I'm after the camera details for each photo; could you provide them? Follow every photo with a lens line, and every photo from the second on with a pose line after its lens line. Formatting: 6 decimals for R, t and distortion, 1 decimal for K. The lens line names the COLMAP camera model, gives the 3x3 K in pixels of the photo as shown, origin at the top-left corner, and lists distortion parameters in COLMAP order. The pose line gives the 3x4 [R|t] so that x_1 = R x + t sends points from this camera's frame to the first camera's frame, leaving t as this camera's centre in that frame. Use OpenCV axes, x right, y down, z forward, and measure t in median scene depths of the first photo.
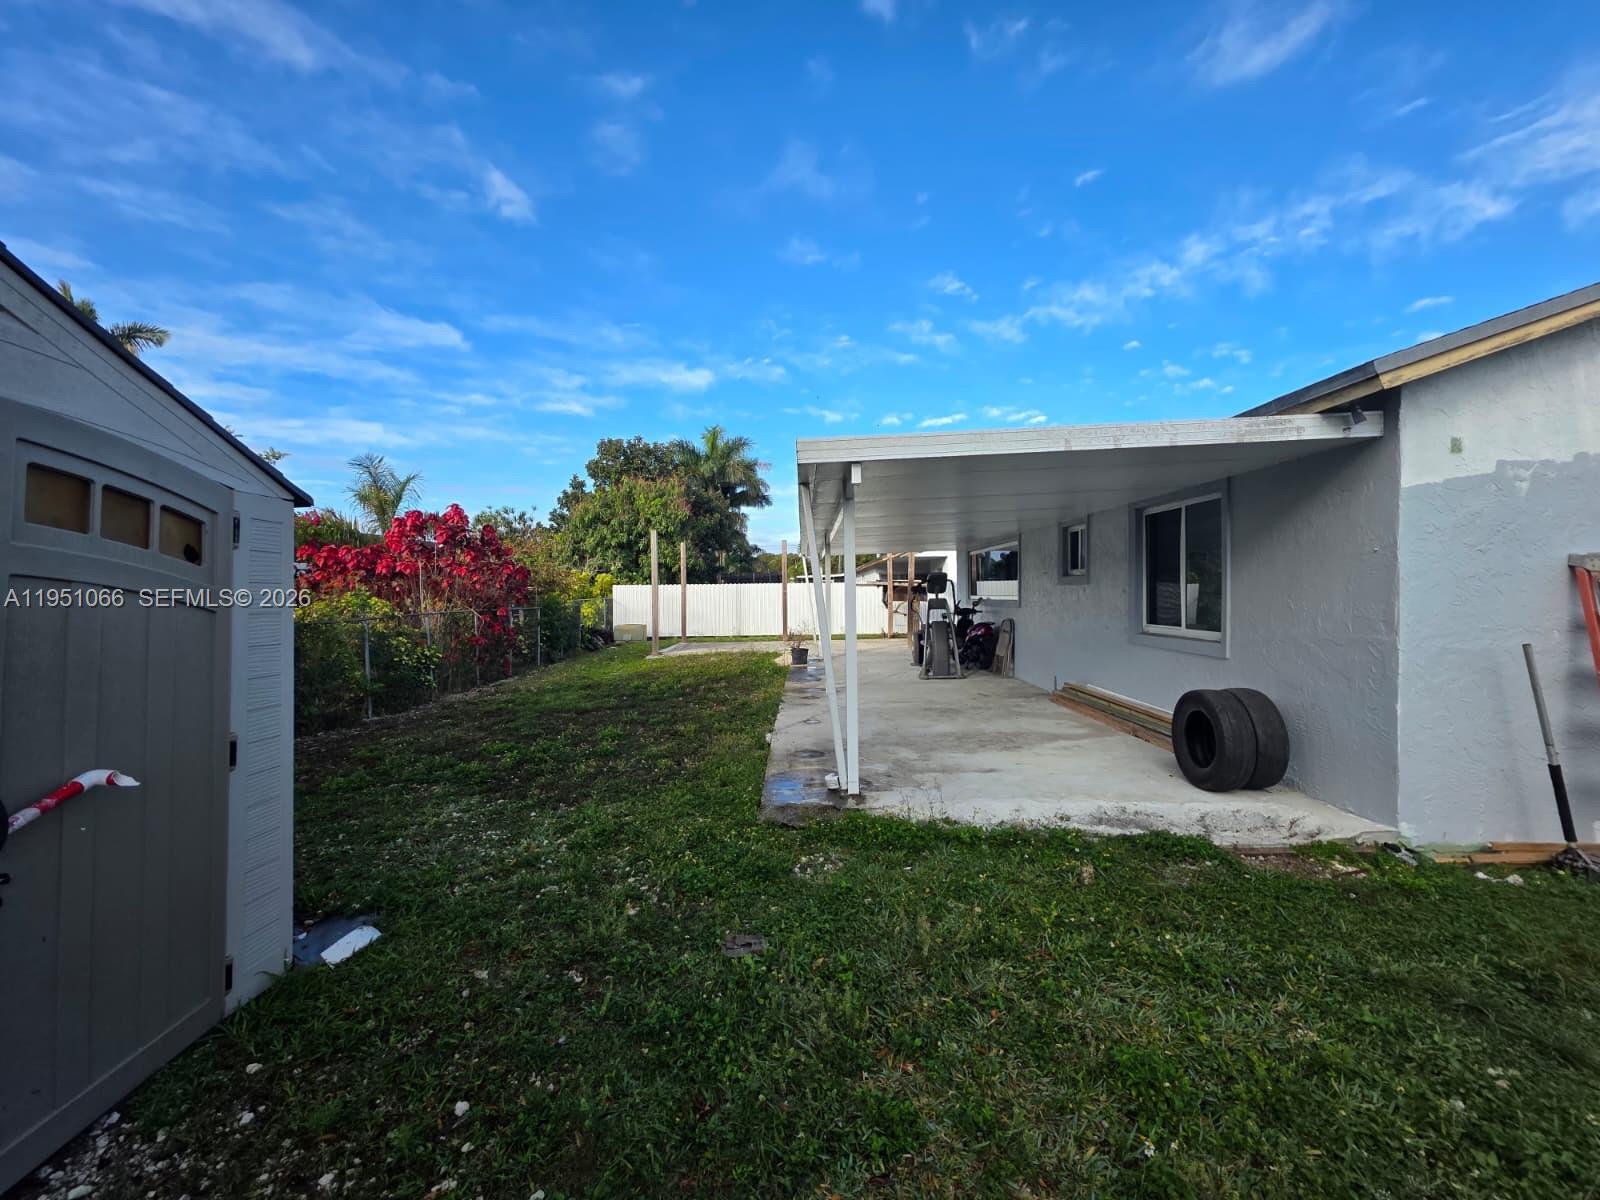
lens RADIAL K [[637.5, 0, 803.2], [0, 637.5, 594.2], [0, 0, 1]] dist [0.000160, -0.000106]
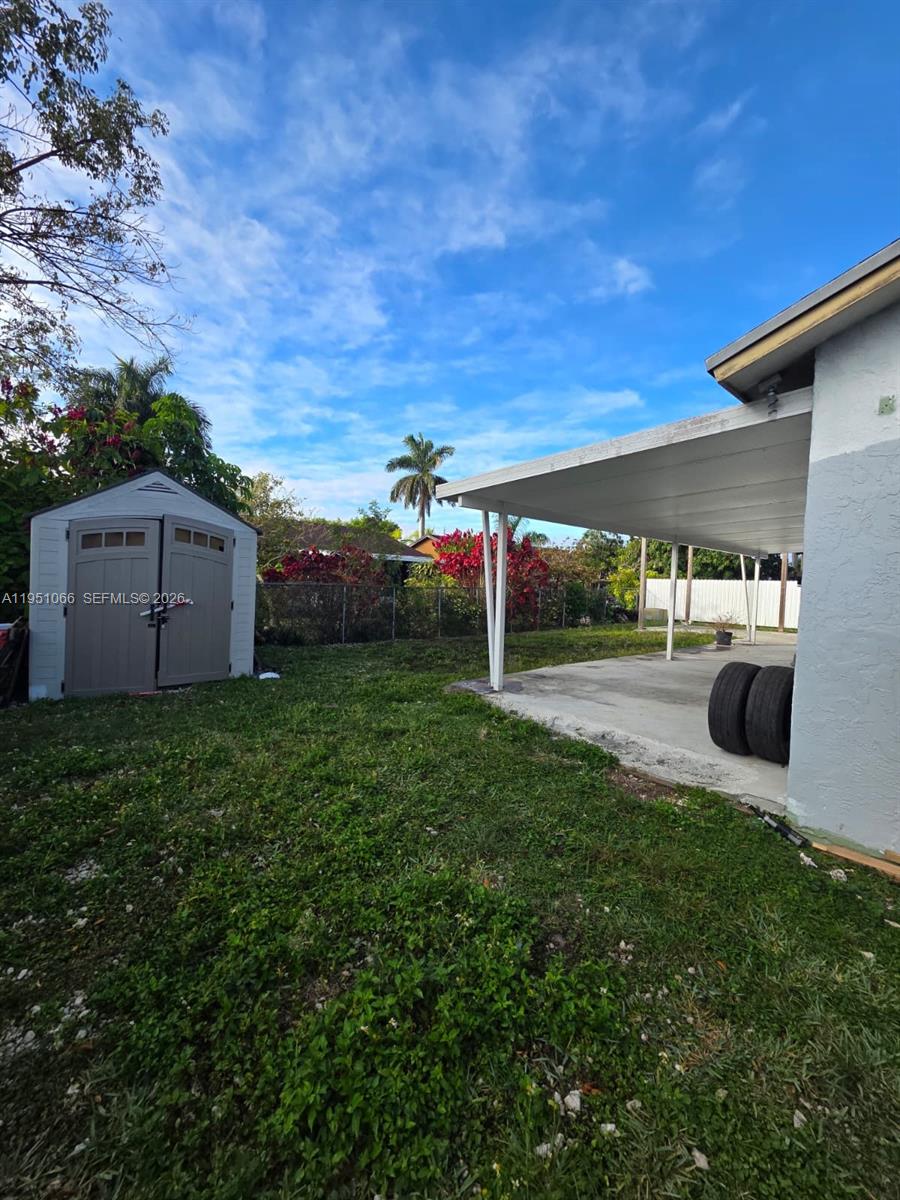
lens RADIAL K [[478.1, 0, 452.6], [0, 478.1, 600.9], [0, 0, 1]] dist [0.000160, -0.000106]
pose [[0.658565, 0.058980, -0.750209, 1.128417], [-0.041305, 0.998254, 0.042222, 0.036611], [0.751390, 0.003182, 0.659851, 0.099368]]
